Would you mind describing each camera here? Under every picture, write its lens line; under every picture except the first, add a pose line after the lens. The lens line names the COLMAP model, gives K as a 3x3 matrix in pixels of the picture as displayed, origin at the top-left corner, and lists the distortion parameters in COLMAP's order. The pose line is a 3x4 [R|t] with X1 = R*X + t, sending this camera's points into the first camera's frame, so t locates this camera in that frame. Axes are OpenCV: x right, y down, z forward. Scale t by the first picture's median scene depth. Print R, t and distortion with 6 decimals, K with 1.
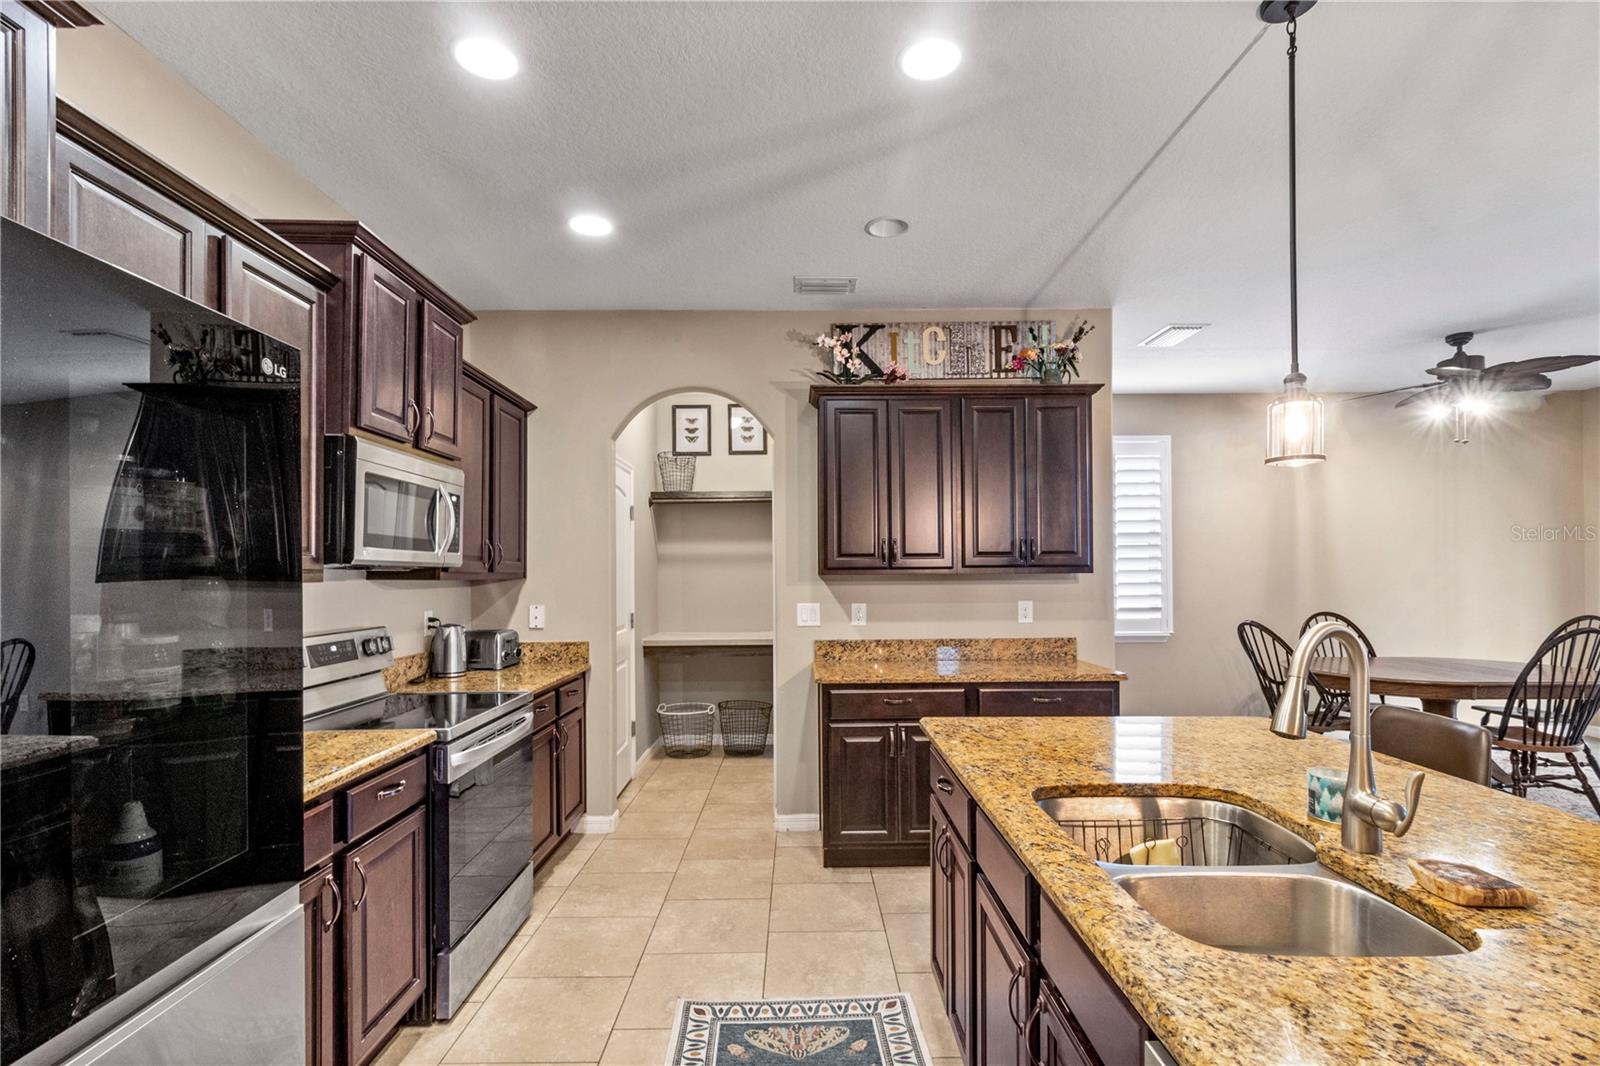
lens RADIAL K [[752.3, 0, 804.0], [0, 752.3, 565.2], [0, 0, 1]] dist [-0.000138, -0.000153]
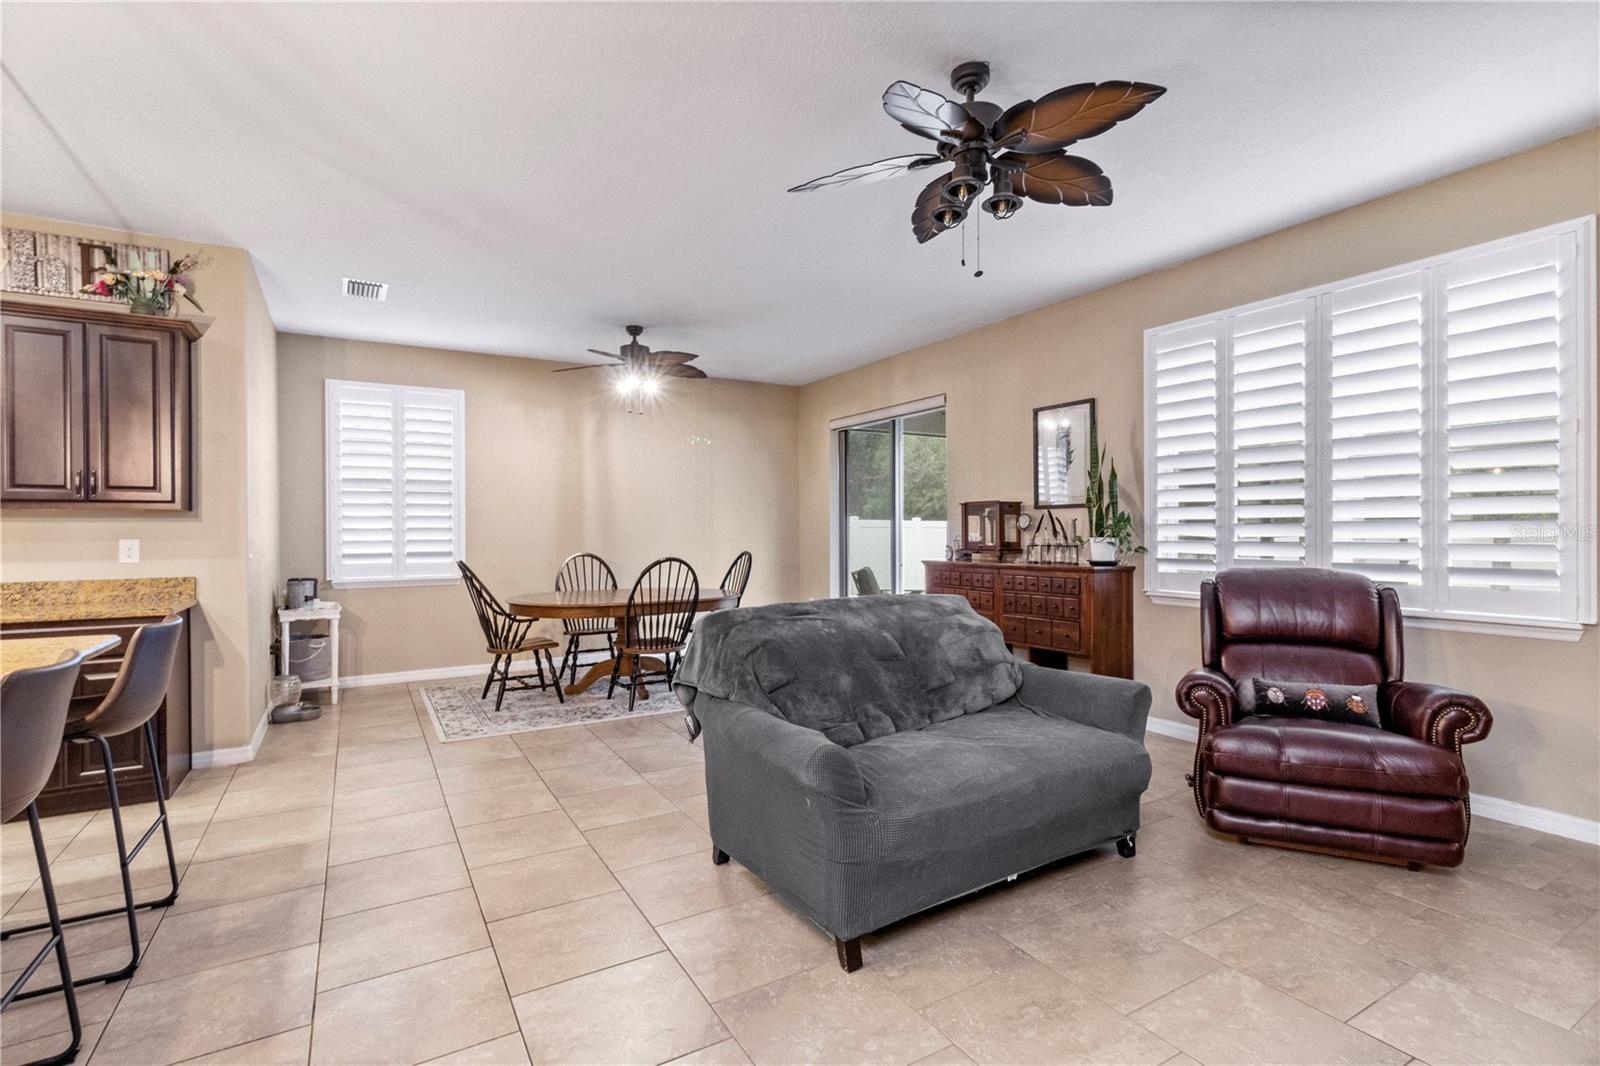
lens RADIAL K [[751.9, 0, 802.5], [0, 751.9, 530.0], [0, 0, 1]] dist [0.001676, 0.000381]
pose [[0.863279, 0.001914, 0.504723, 0.554215], [-0.005629, 0.999967, 0.005837, 0.024990], [-0.504696, -0.007880, 0.863261, -0.252653]]
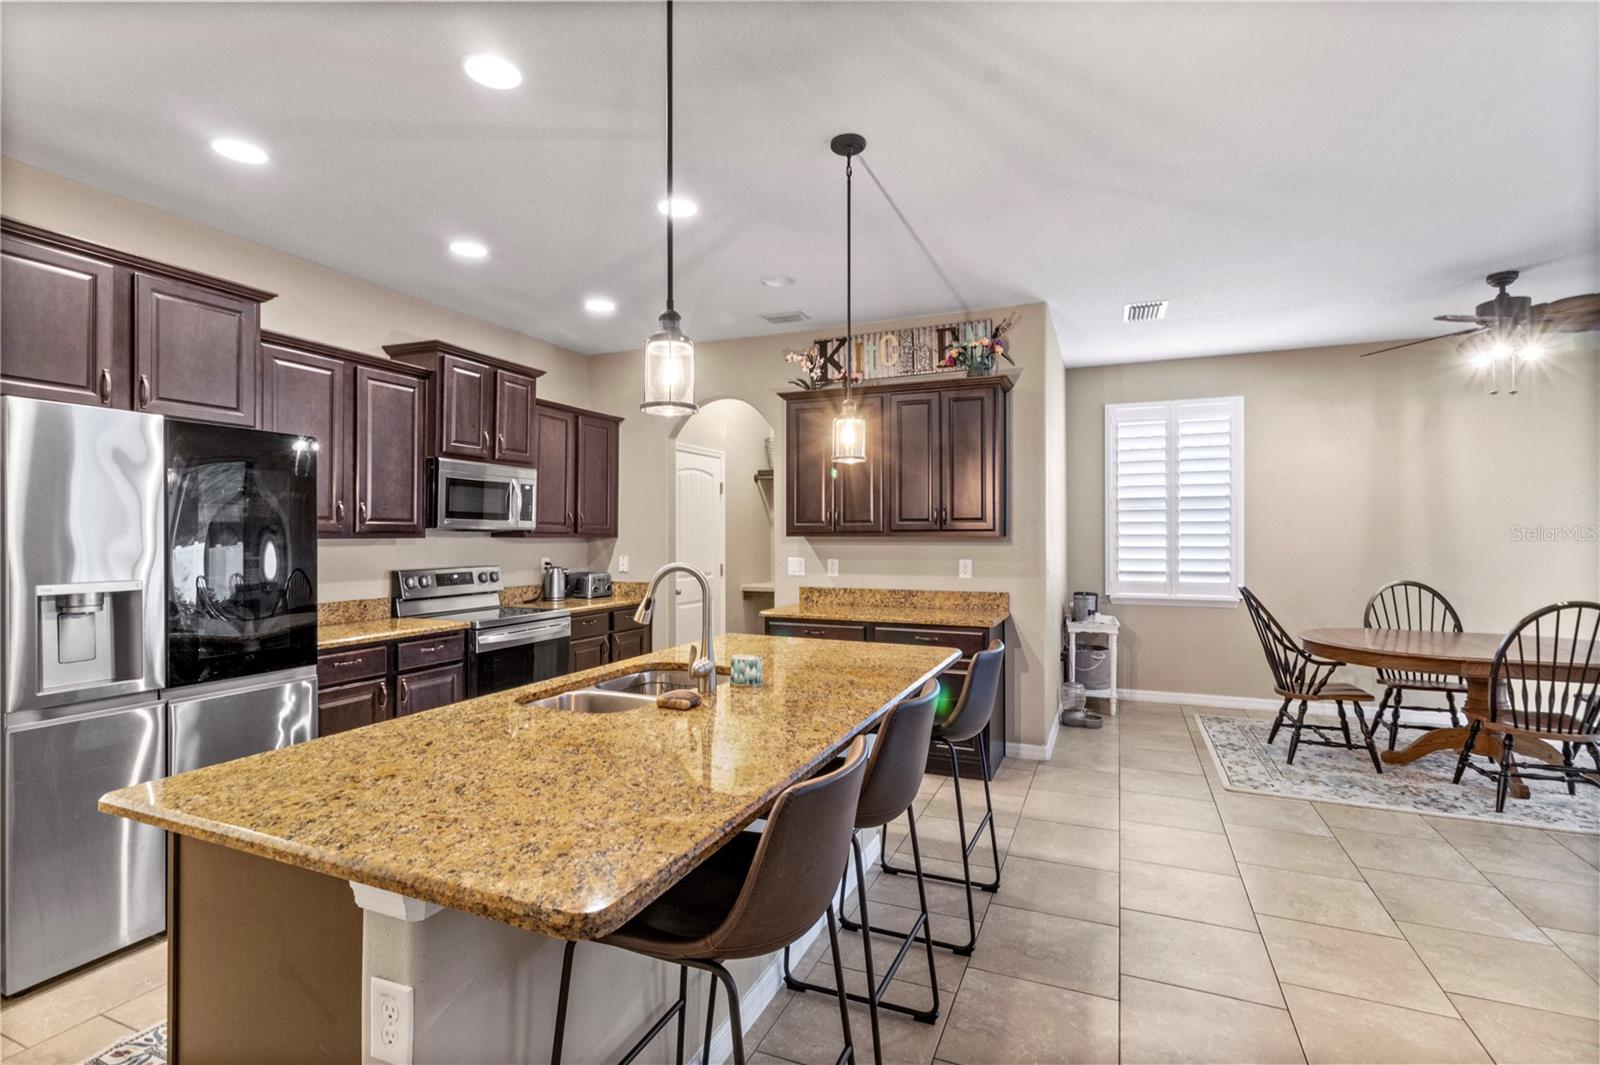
lens RADIAL K [[738.0, 0, 806.2], [0, 738.0, 533.4], [0, 0, 1]] dist [0.002602, 0.000478]
pose [[0.918062, 0.005528, -0.396398, 0.529202], [-0.001752, 0.999950, 0.009886, -0.004846], [0.396433, -0.008382, 0.918025, -0.162215]]
